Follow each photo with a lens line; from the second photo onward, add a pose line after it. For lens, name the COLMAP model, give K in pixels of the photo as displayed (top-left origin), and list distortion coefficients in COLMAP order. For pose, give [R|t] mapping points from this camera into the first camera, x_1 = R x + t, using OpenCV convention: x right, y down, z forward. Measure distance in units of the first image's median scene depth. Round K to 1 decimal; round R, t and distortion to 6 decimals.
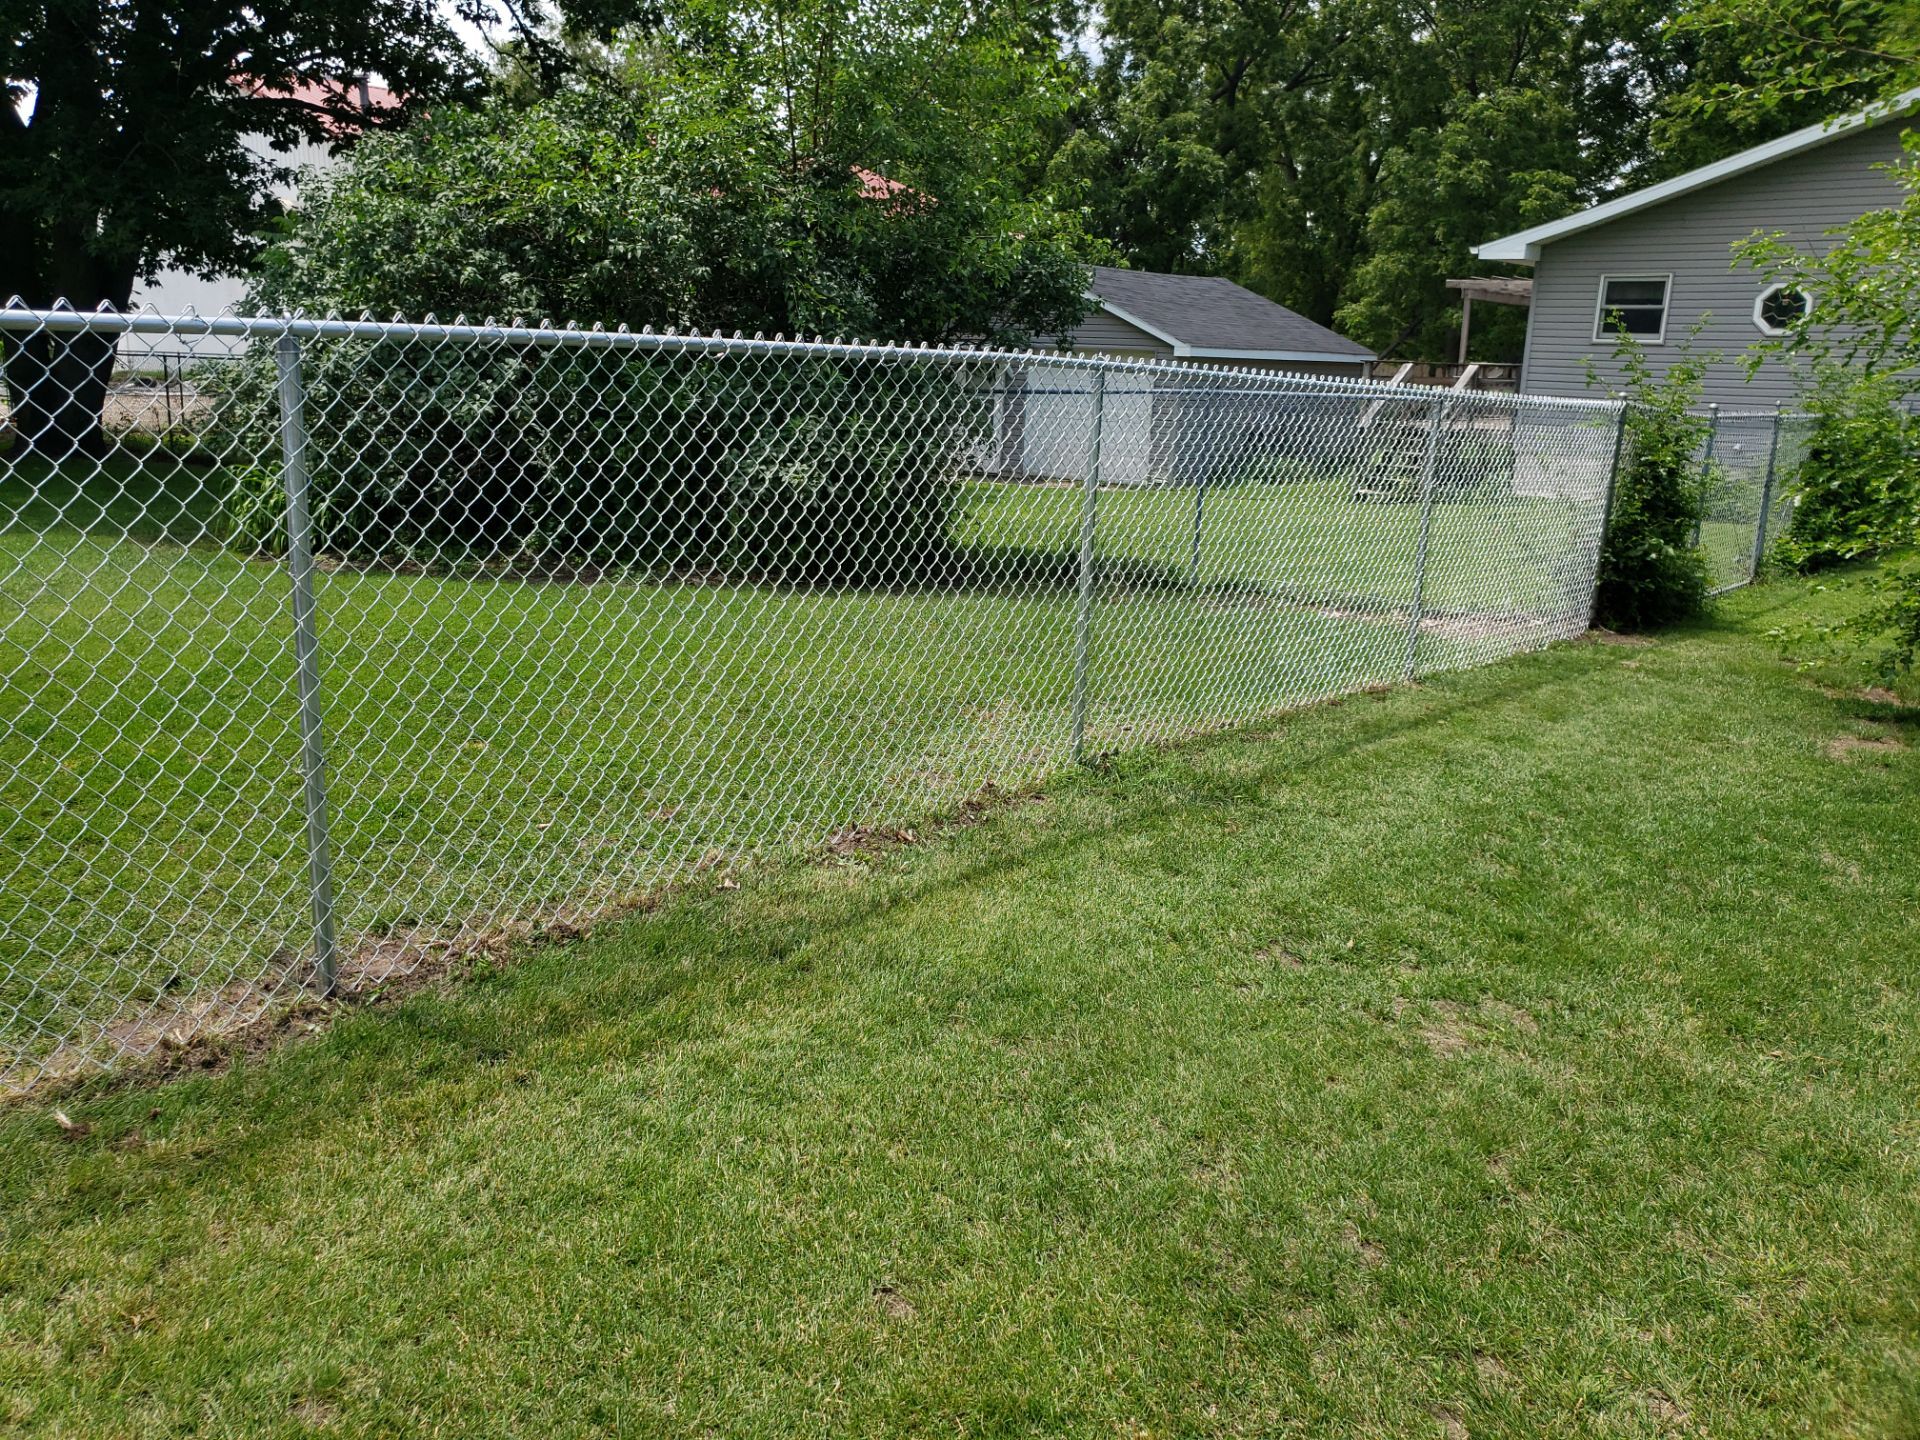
lens RADIAL K [[1535.0, 0, 960.0], [0, 1535.0, 720.0], [0, 0, 1]] dist [-0.007933, 0.007971]
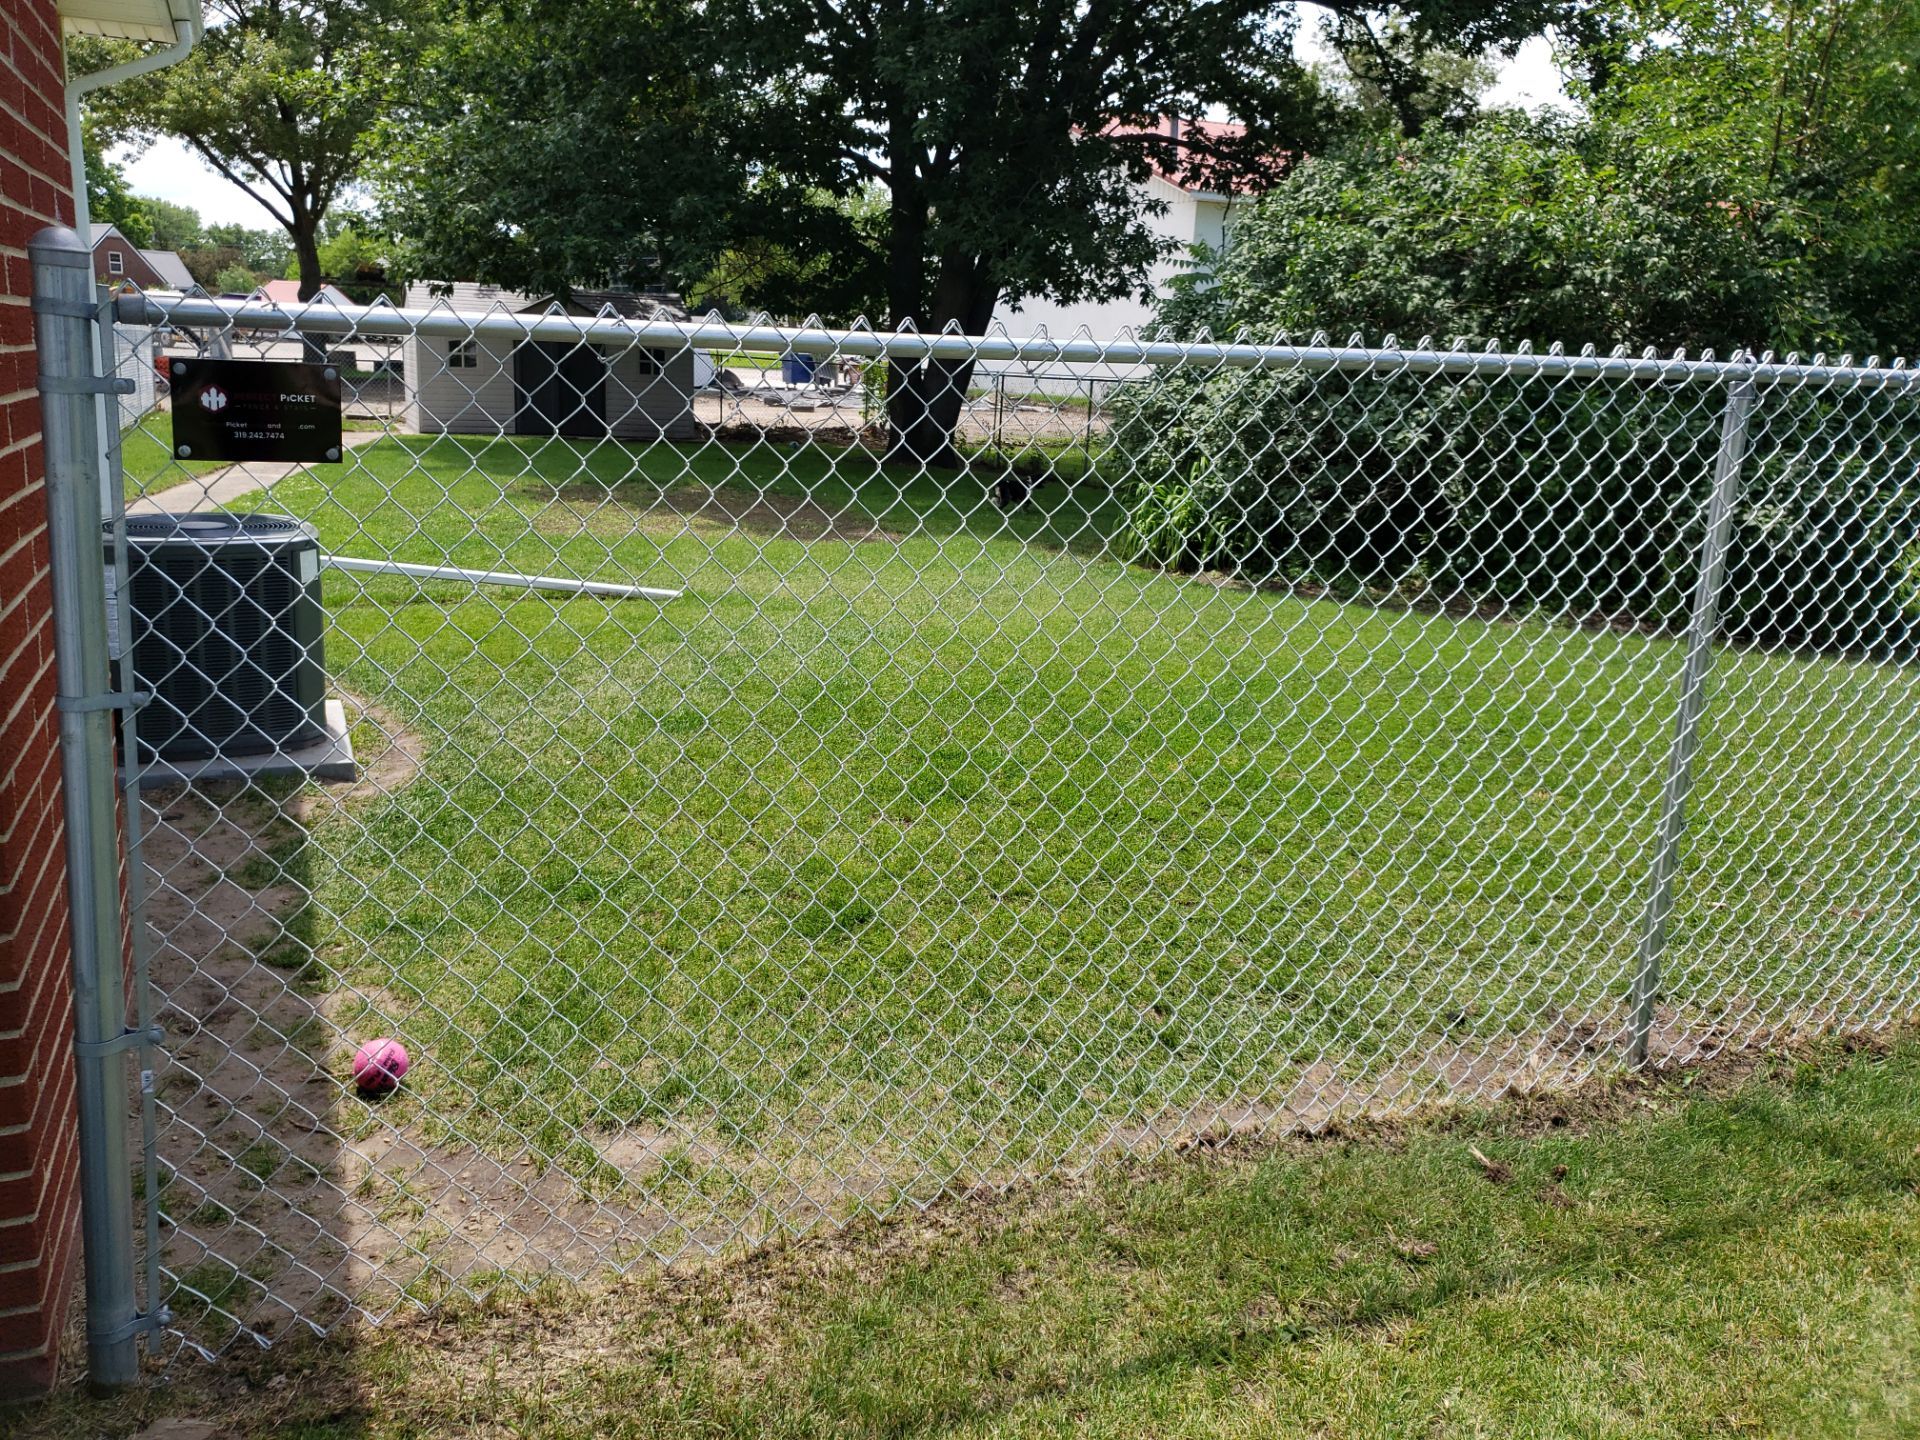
lens RADIAL K [[1562.0, 0, 960.0], [0, 1562.0, 720.0], [0, 0, 1]] dist [-0.010152, 0.003588]
pose [[0.899853, 0.101179, -0.424296, -0.098535], [-0.107863, 0.994131, 0.008307, 0.000517], [0.422646, 0.038290, 0.905485, -0.017106]]
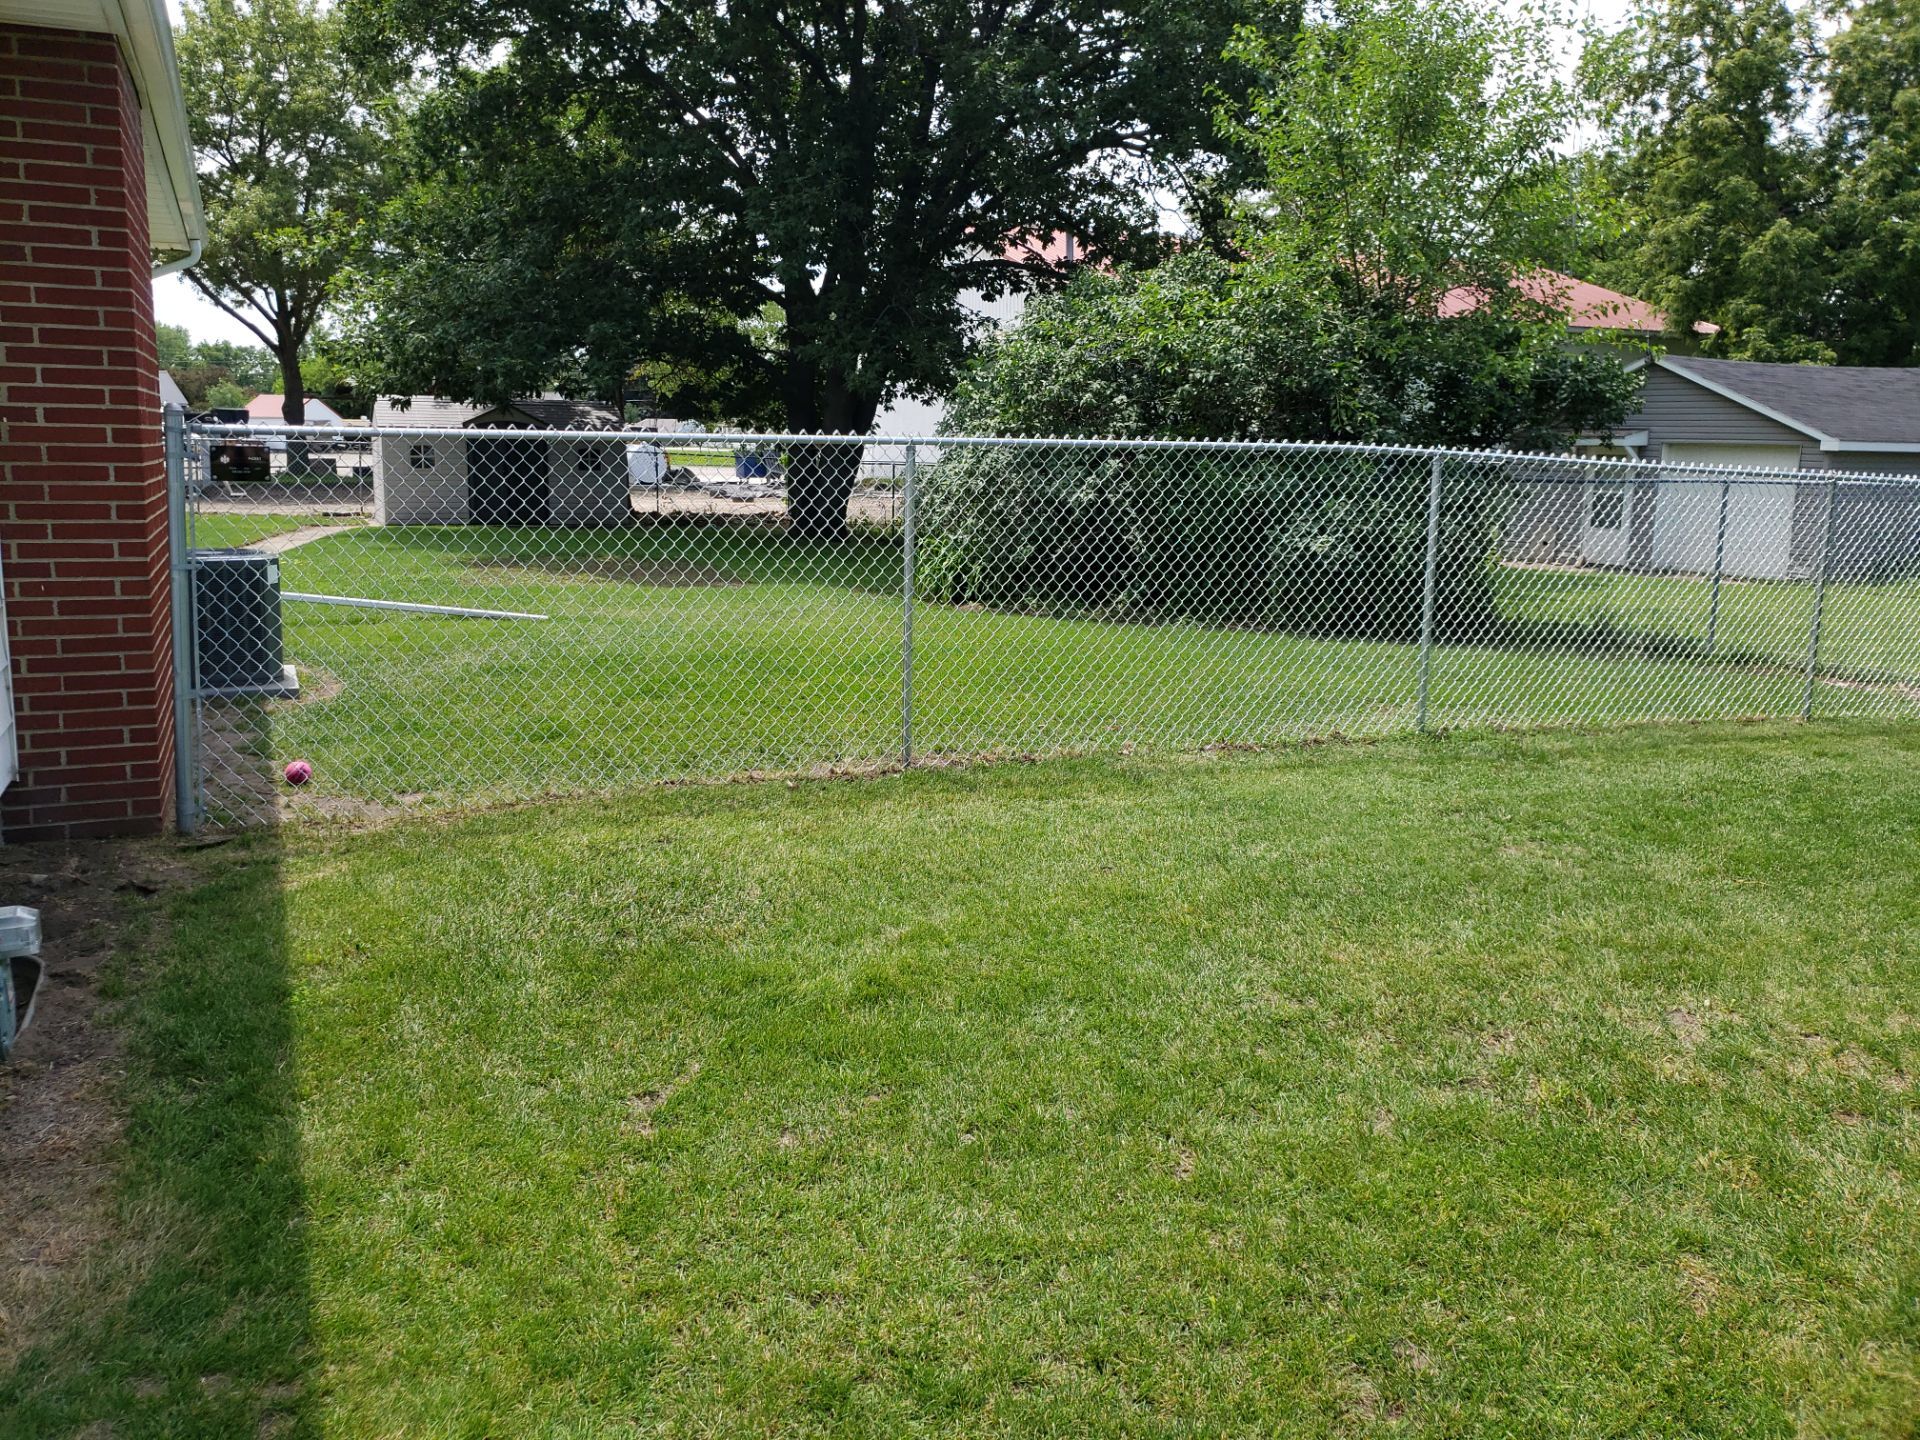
lens RADIAL K [[1524.0, 0, 970.5], [0, 1524.0, 707.9], [0, 0, 1]] dist [0.004766, -0.059054]
pose [[0.911037, 0.049422, -0.409352, 0.116578], [-0.078573, 0.995407, -0.054691, 0.049681], [0.404769, 0.081989, 0.910736, -0.193141]]
